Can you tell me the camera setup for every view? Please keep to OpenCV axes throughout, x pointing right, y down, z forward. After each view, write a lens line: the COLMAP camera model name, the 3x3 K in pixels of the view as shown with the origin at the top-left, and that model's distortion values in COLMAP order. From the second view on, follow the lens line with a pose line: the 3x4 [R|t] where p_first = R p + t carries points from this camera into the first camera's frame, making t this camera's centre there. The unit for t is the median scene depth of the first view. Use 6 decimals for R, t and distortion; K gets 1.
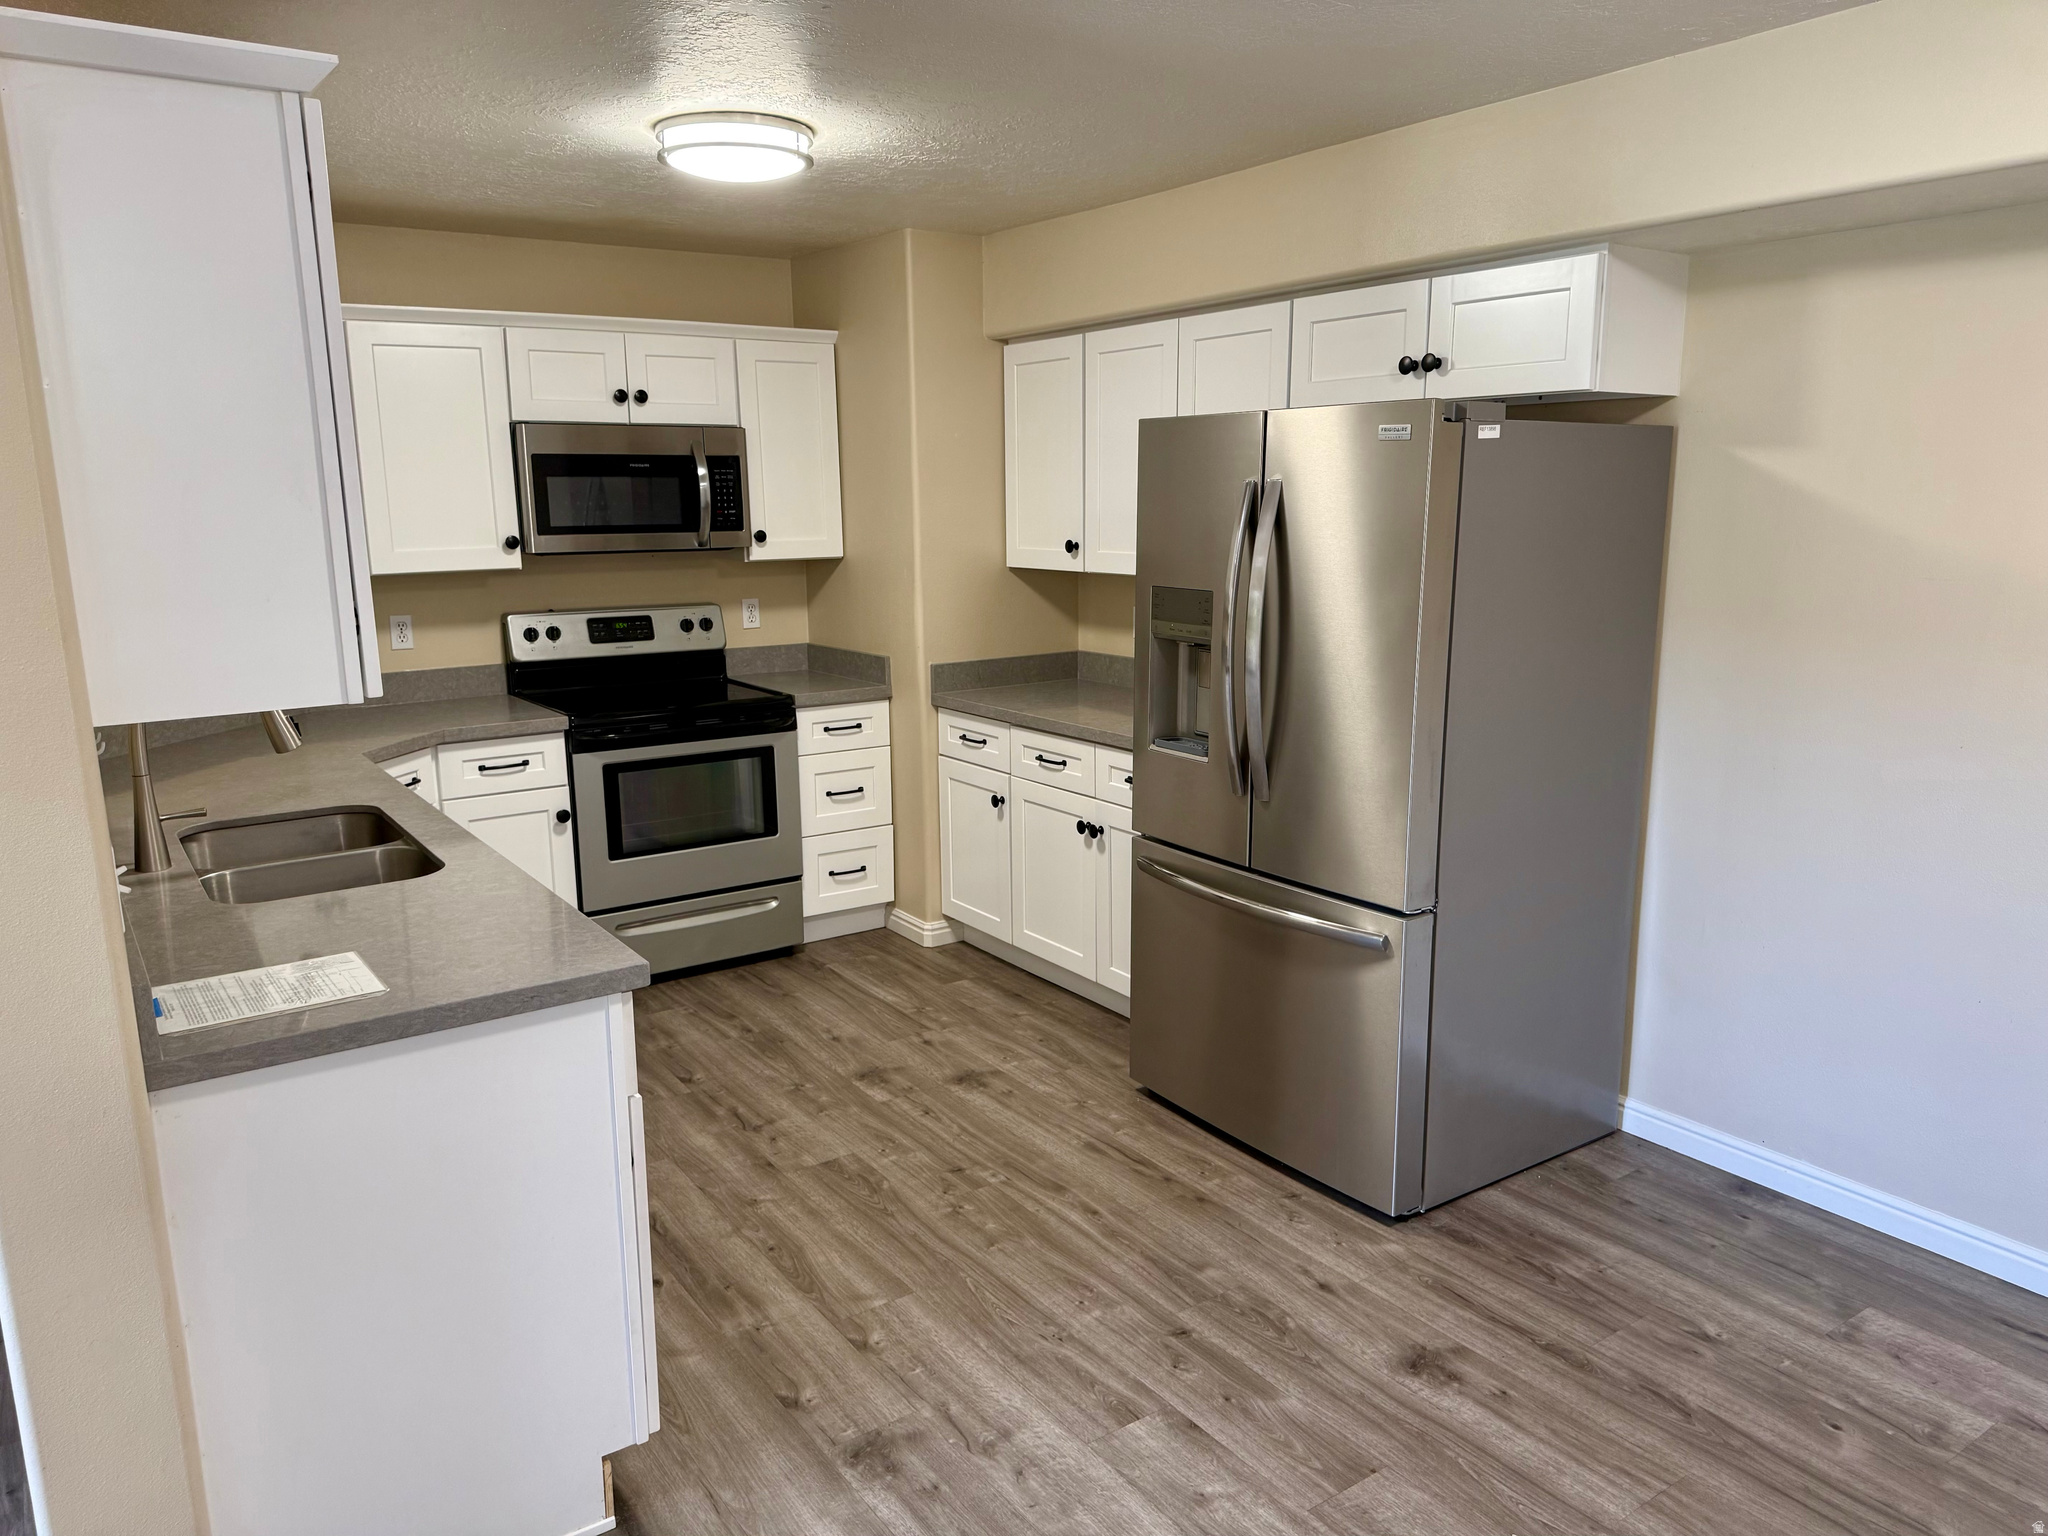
lens RADIAL K [[1452.3, 0, 1027.4], [0, 1452.3, 778.0], [0, 0, 1]] dist [0.048976, -0.047676]
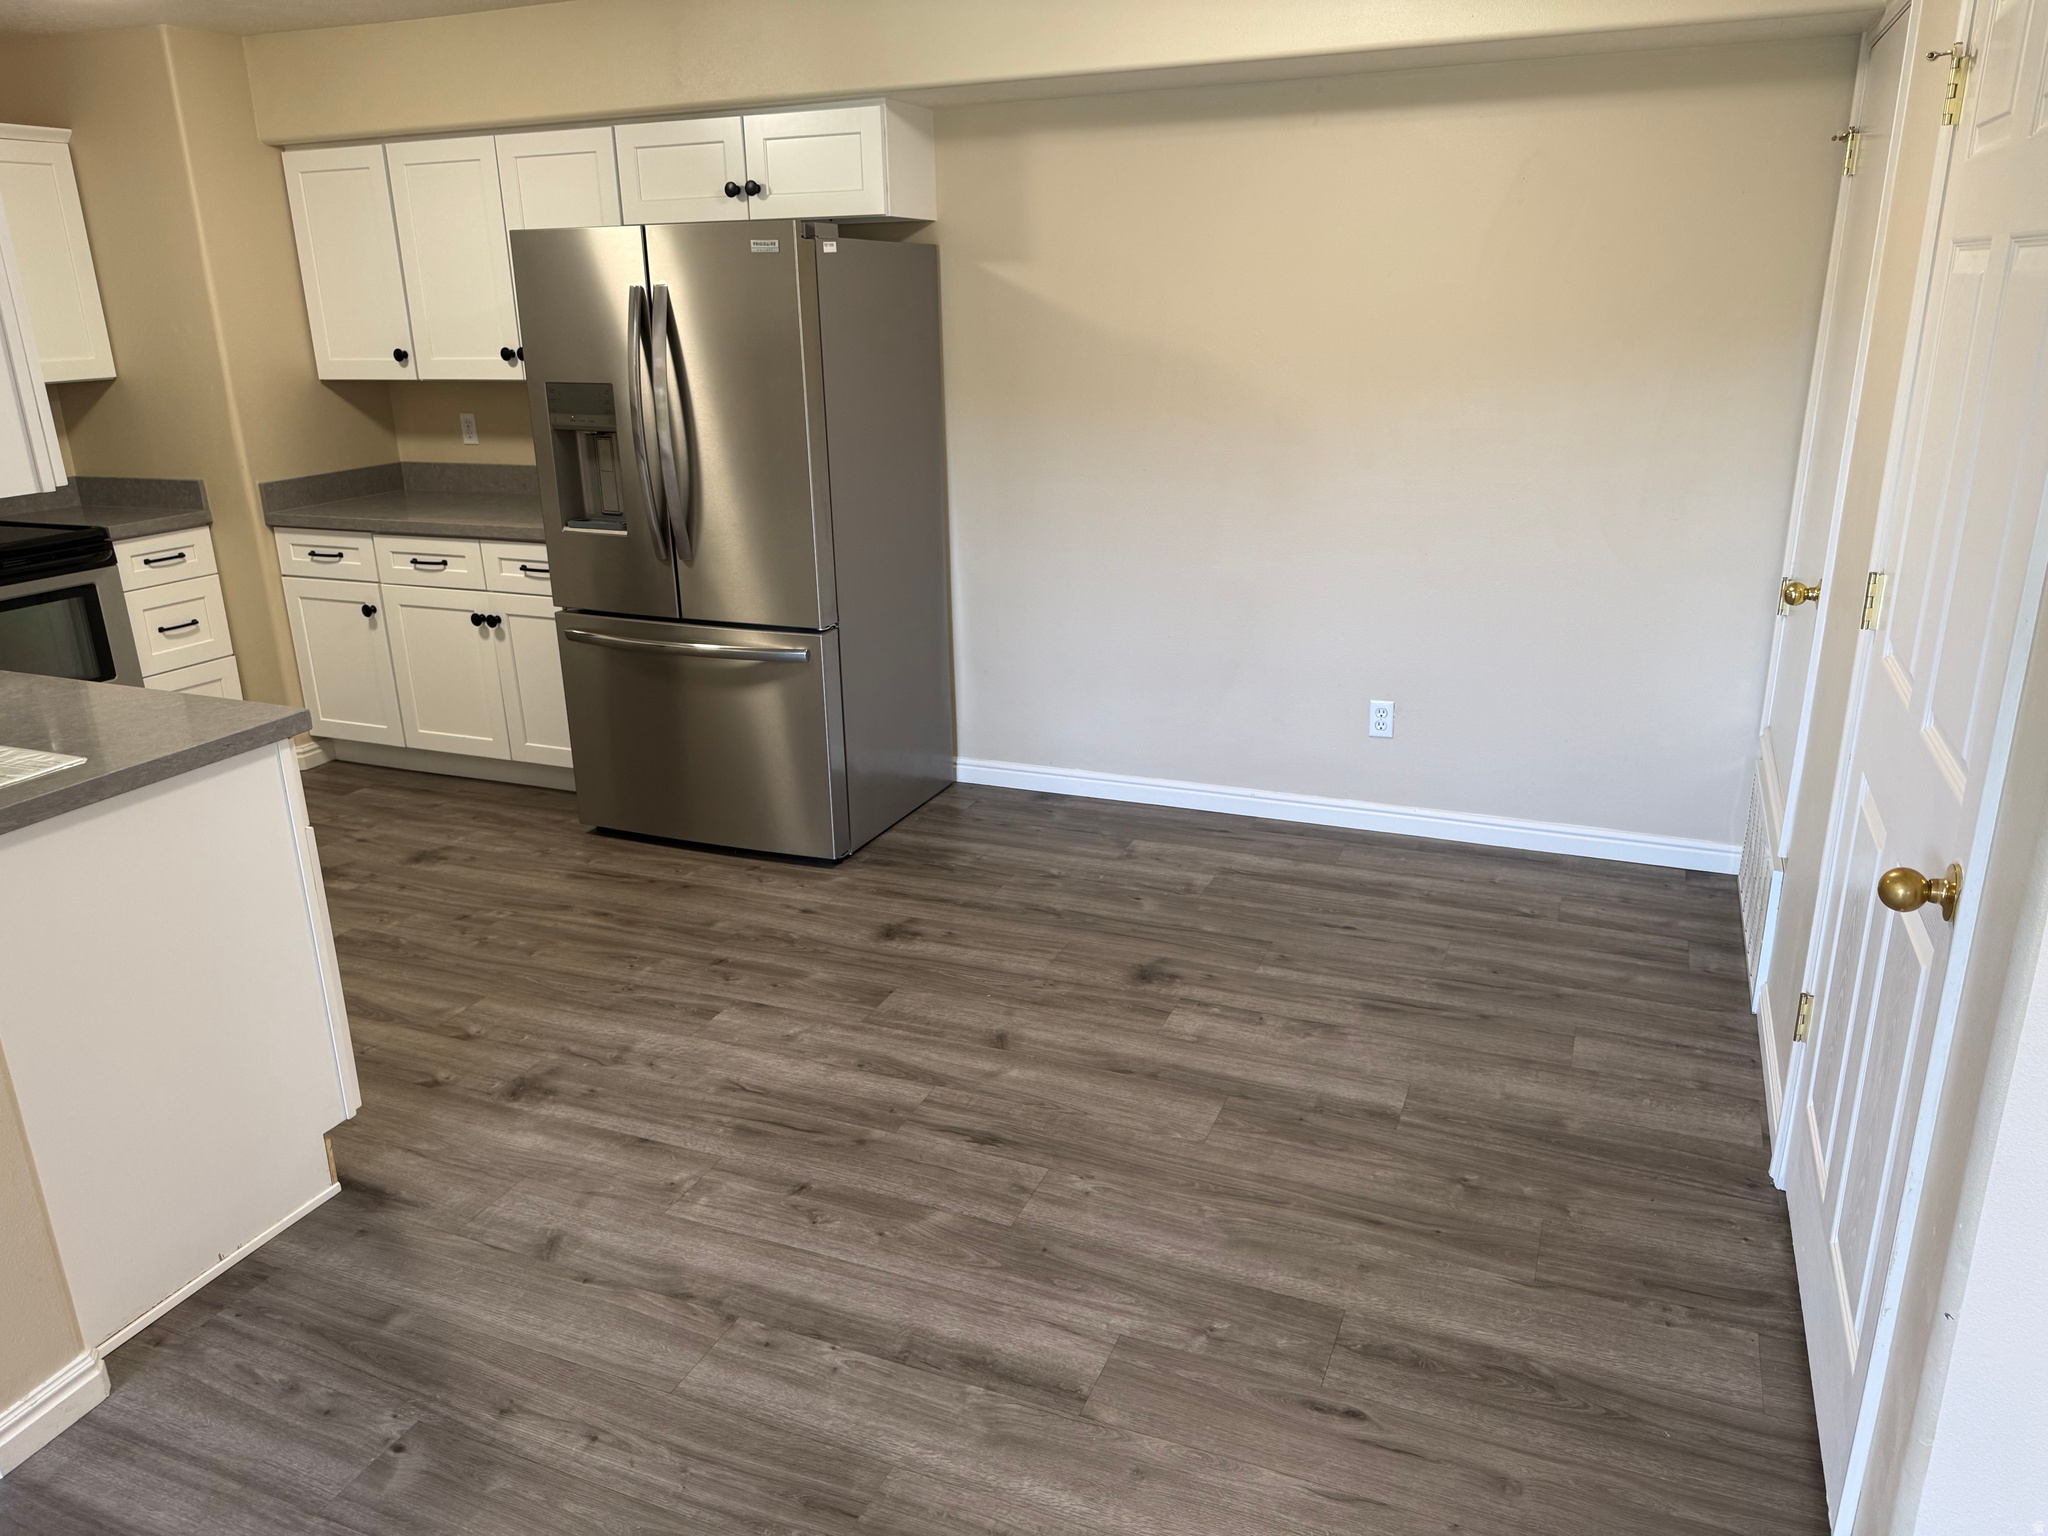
lens RADIAL K [[1452.3, 0, 1035.1], [0, 1452.3, 777.1], [0, 0, 1]] dist [0.048976, -0.047676]
pose [[0.841240, -0.181614, 0.509246, -0.241275], [0.121786, 0.981340, 0.148795, 0.048098], [-0.526767, -0.063153, 0.847661, -0.201020]]
